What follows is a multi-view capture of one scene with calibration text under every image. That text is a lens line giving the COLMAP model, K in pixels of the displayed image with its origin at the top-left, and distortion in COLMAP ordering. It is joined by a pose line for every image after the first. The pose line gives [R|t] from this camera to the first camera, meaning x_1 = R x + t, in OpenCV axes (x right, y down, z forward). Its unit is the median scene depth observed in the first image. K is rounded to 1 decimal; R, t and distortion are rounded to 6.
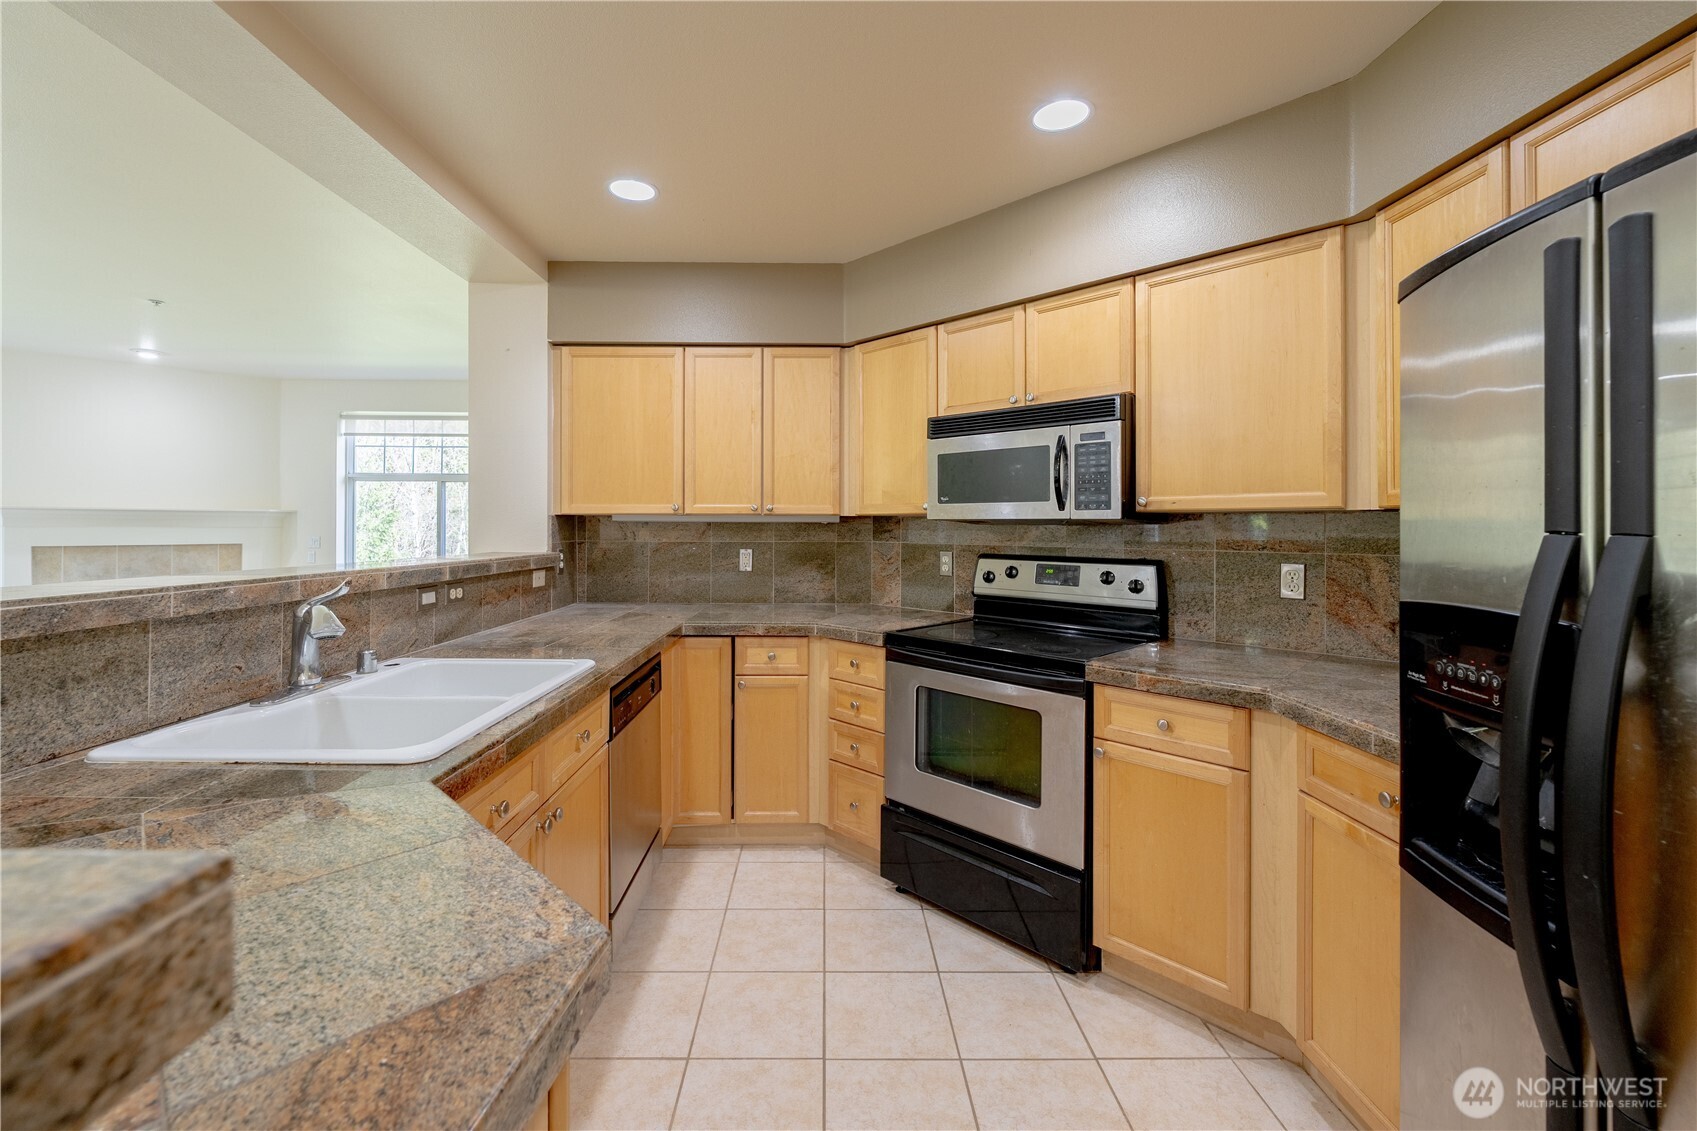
lens RADIAL K [[688.1, 0, 819.2], [0, 688.1, 519.9], [0, 0, 1]] dist [0.003361, -0.000757]
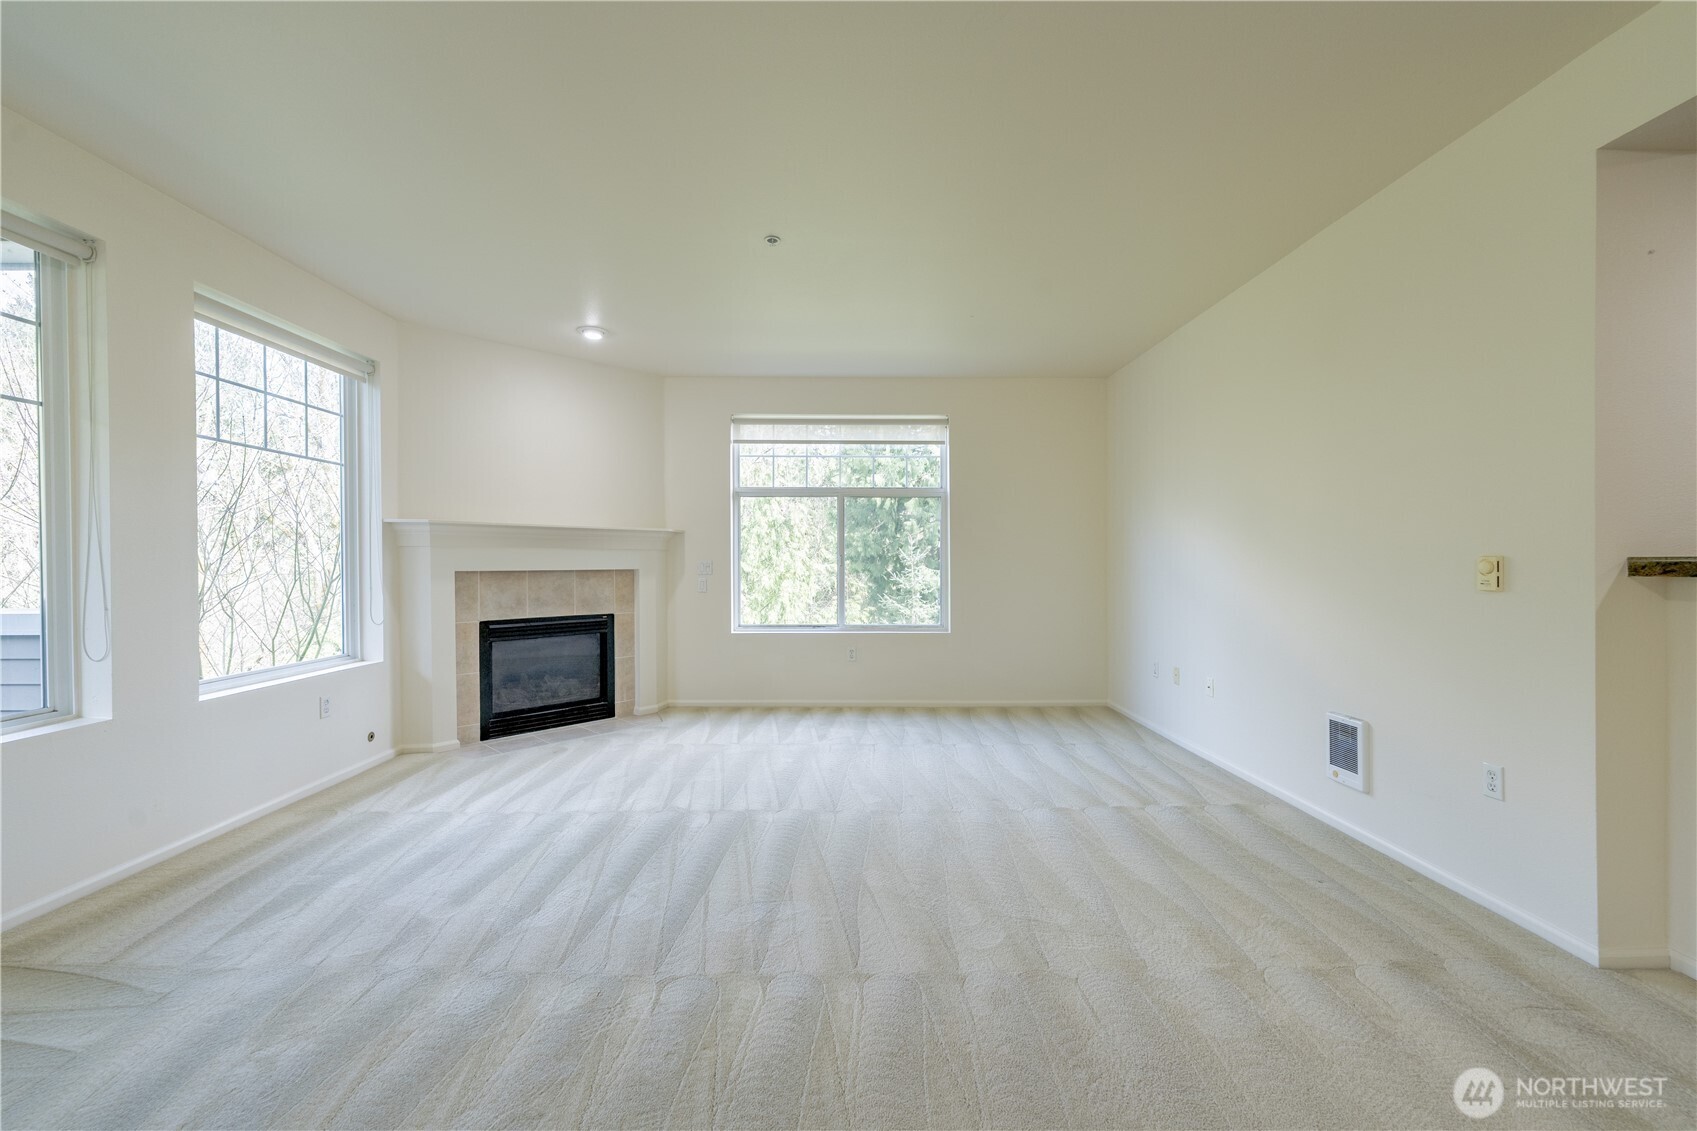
lens RADIAL K [[688.1, 0, 849.3], [0, 688.1, 566.4], [0, 0, 1]] dist [0.003361, -0.000757]
pose [[0.999875, -0.001870, 0.015696, -0.689285], [0.001713, 0.999948, 0.010038, 0.026303], [-0.015714, -0.010010, 0.999826, 0.181924]]
